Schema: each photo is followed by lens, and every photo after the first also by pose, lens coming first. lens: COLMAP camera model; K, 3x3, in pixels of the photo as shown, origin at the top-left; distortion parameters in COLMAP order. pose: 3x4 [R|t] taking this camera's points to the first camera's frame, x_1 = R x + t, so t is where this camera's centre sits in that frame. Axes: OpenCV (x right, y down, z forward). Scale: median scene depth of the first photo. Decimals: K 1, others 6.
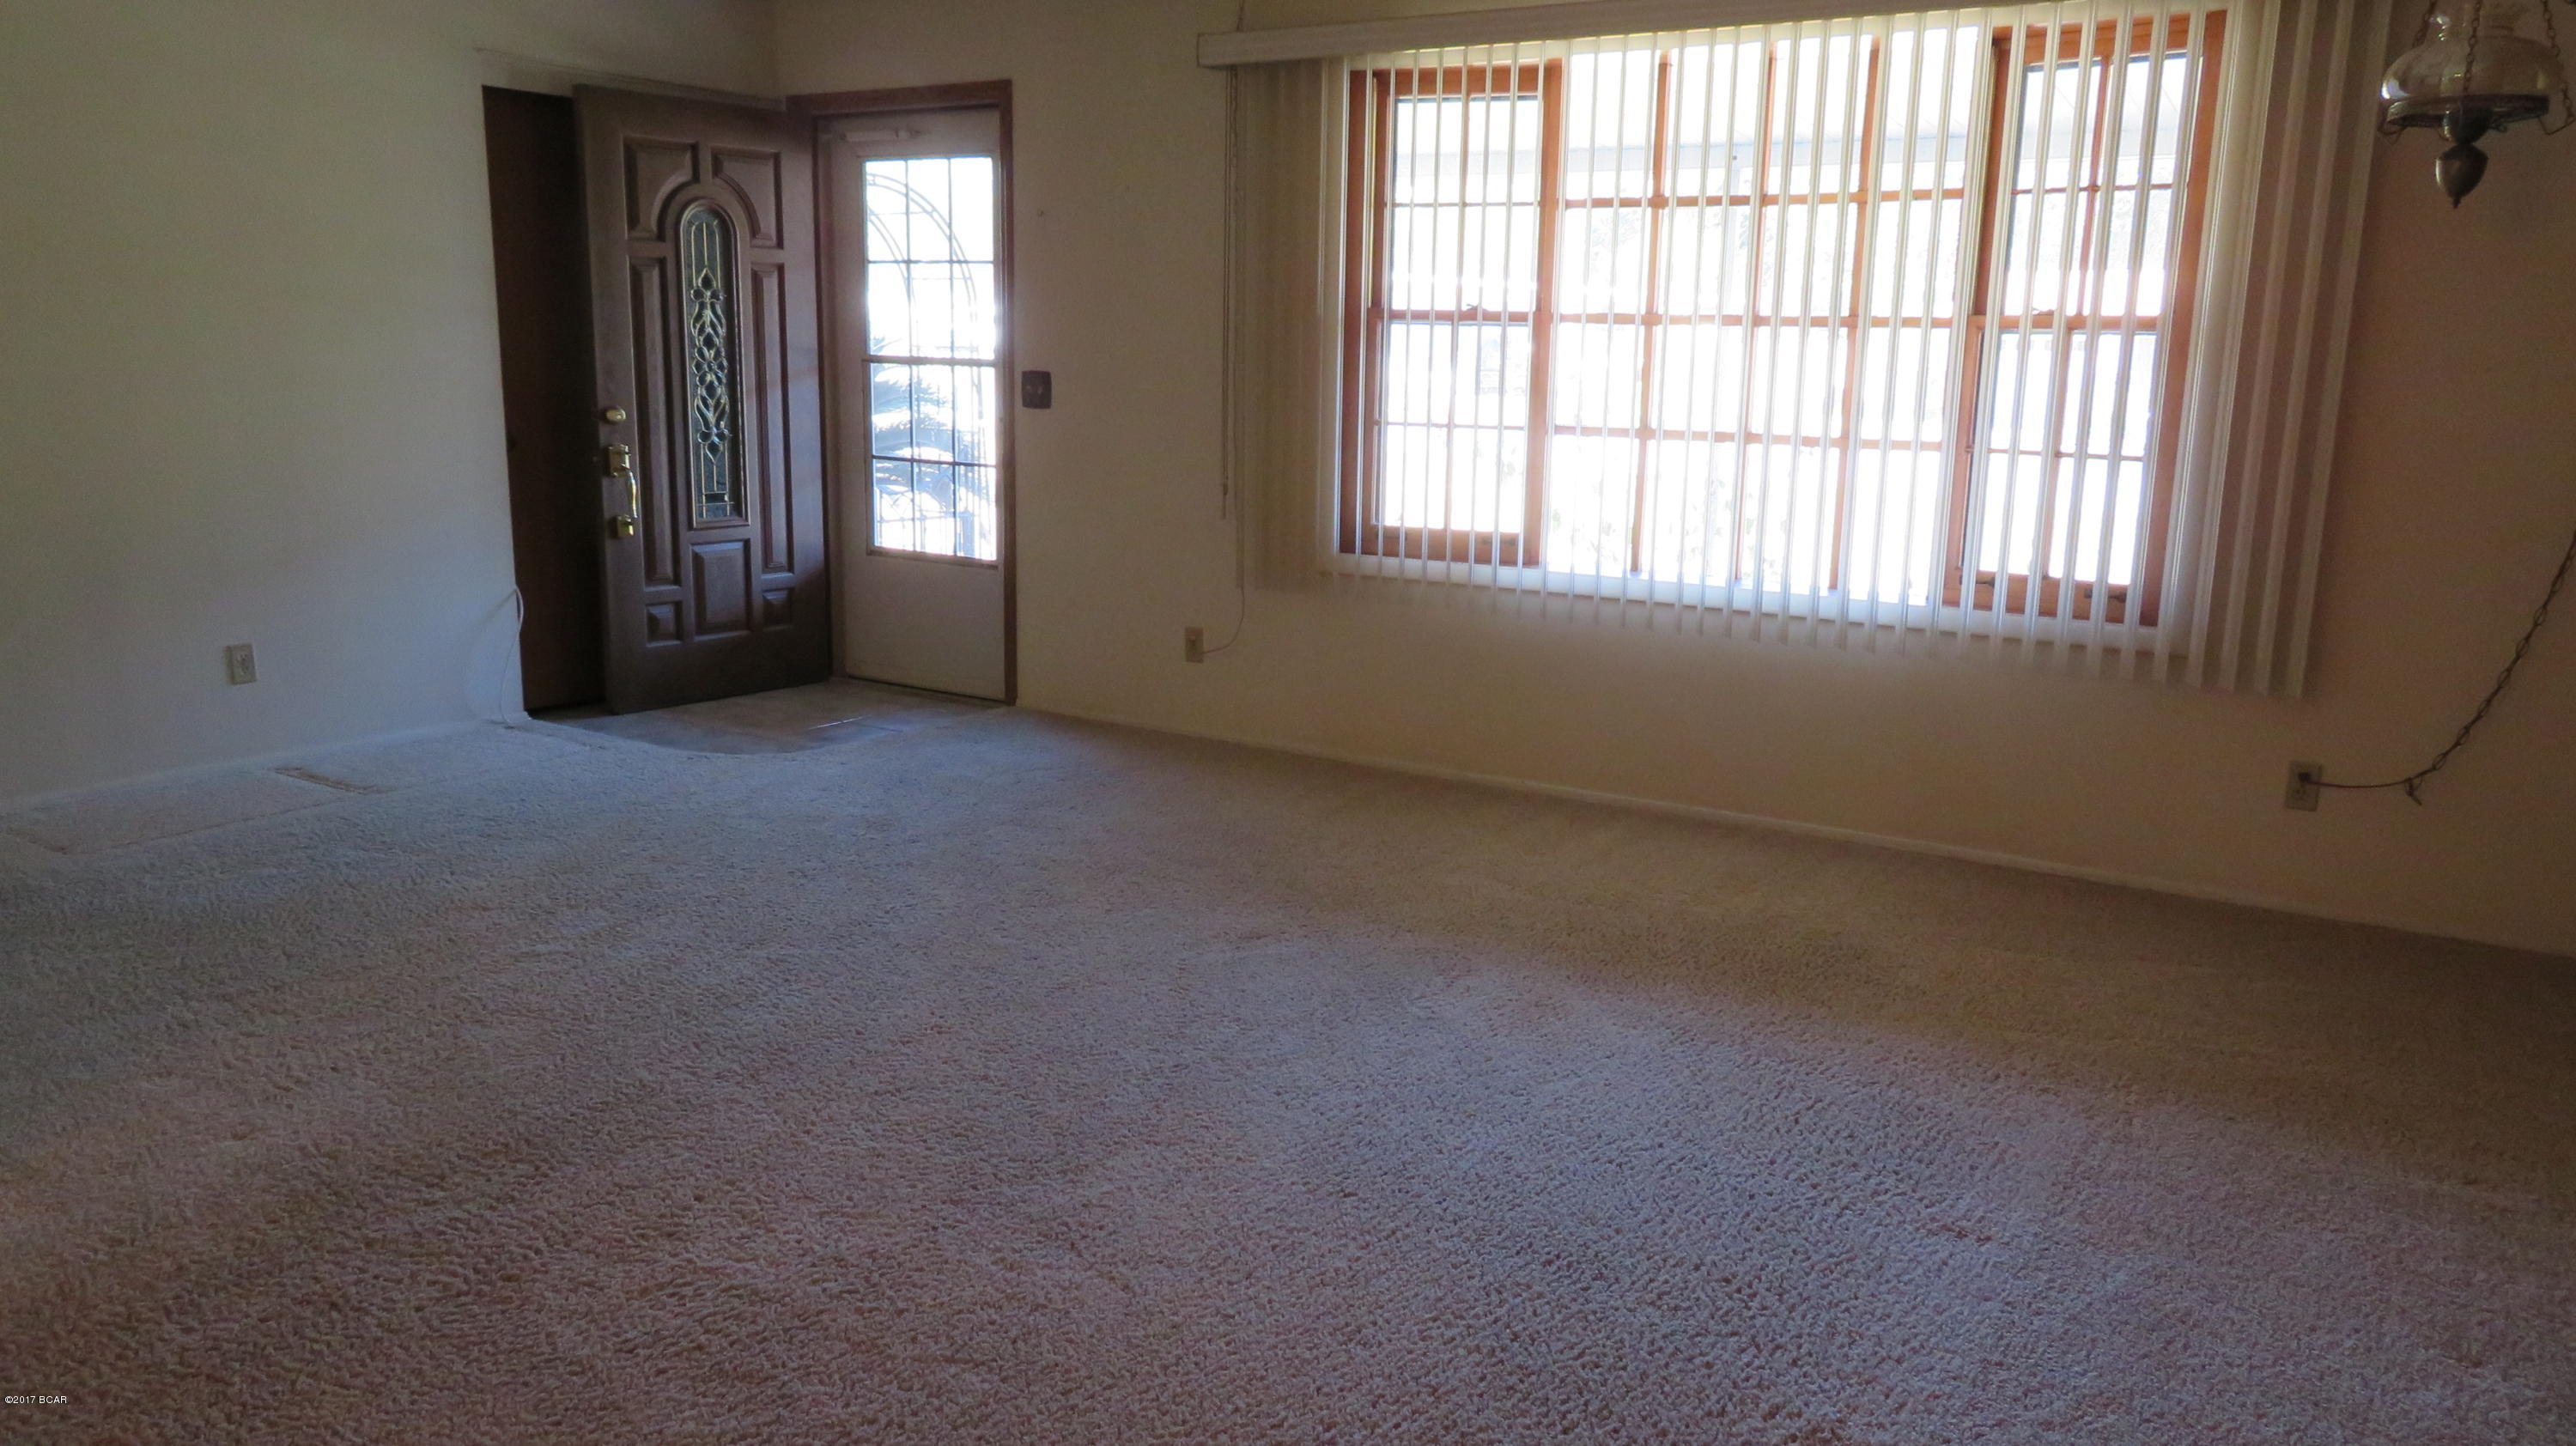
lens RADIAL K [[1835.9, 0, 1294.2], [0, 1835.9, 712.7], [0, 0, 1]] dist [-0.013642, 0.001539]
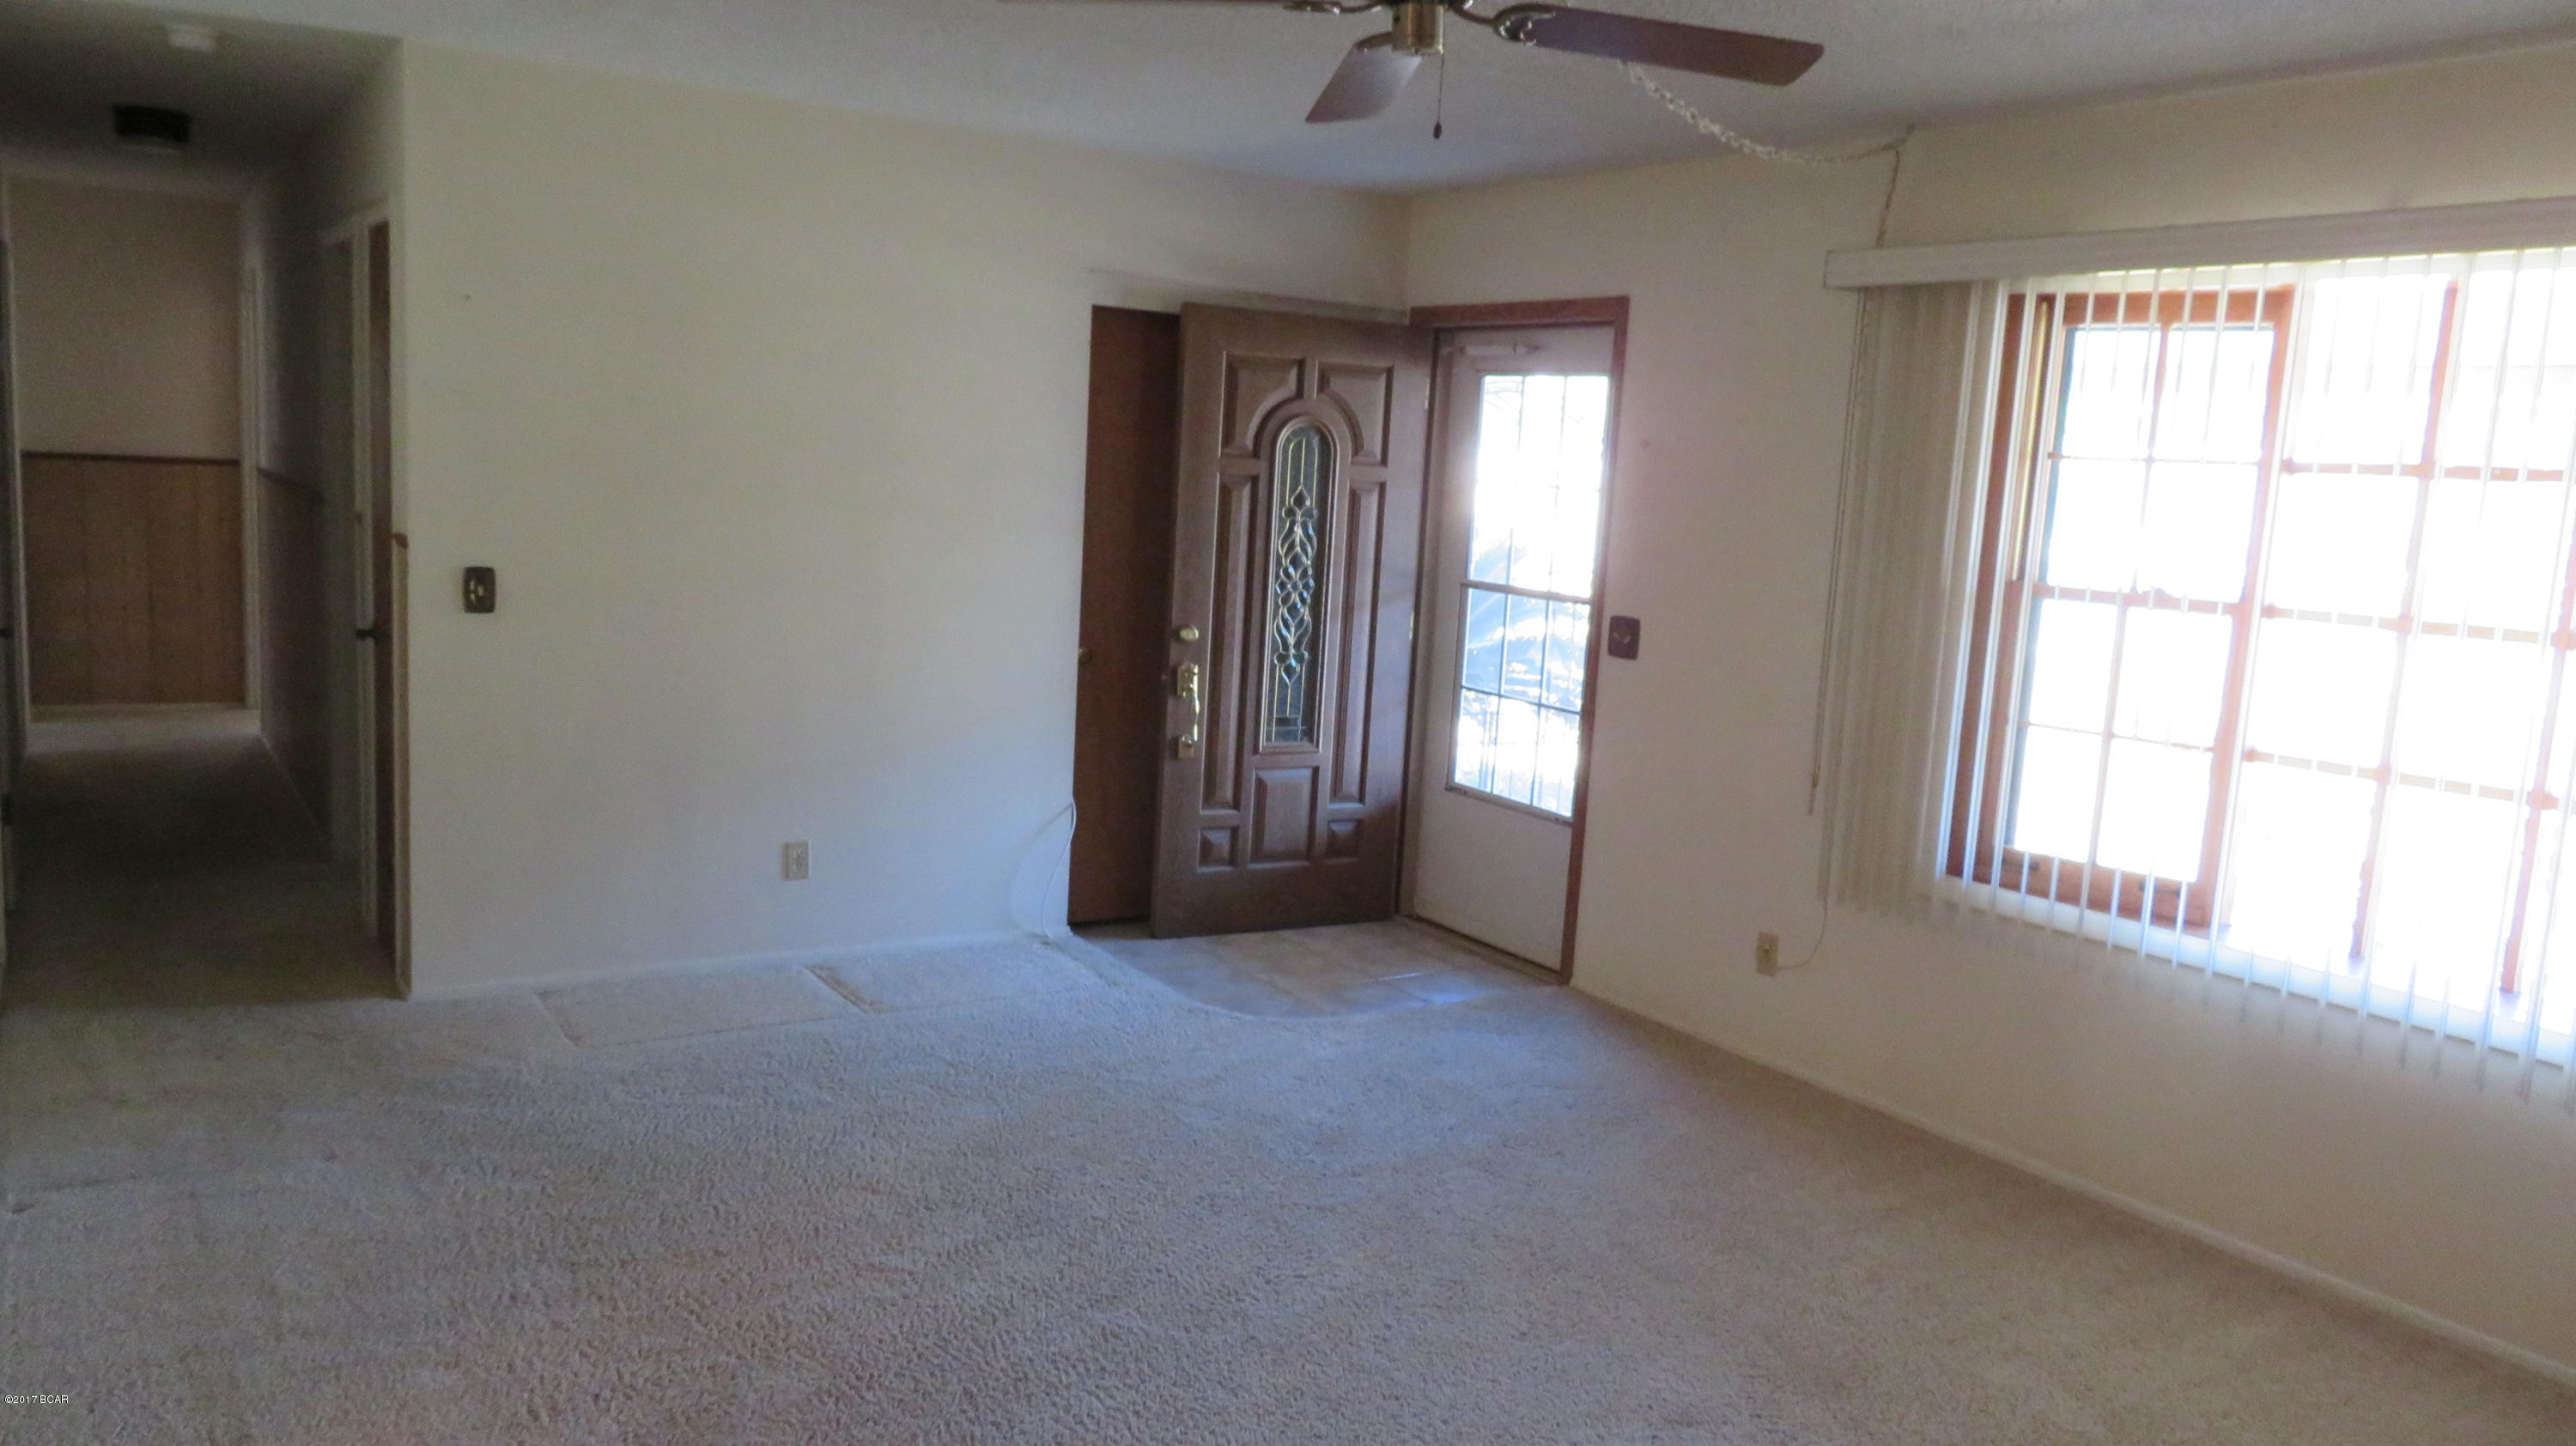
lens RADIAL K [[1850.7, 0, 1287.8], [0, 1850.7, 720.5], [0, 0, 1]] dist [-0.052880, 0.095203]
pose [[0.915401, 0.088620, -0.392668, 0.065098], [-0.119973, 0.991197, -0.055985, -0.067016], [0.384250, 0.098358, 0.917975, 0.122549]]
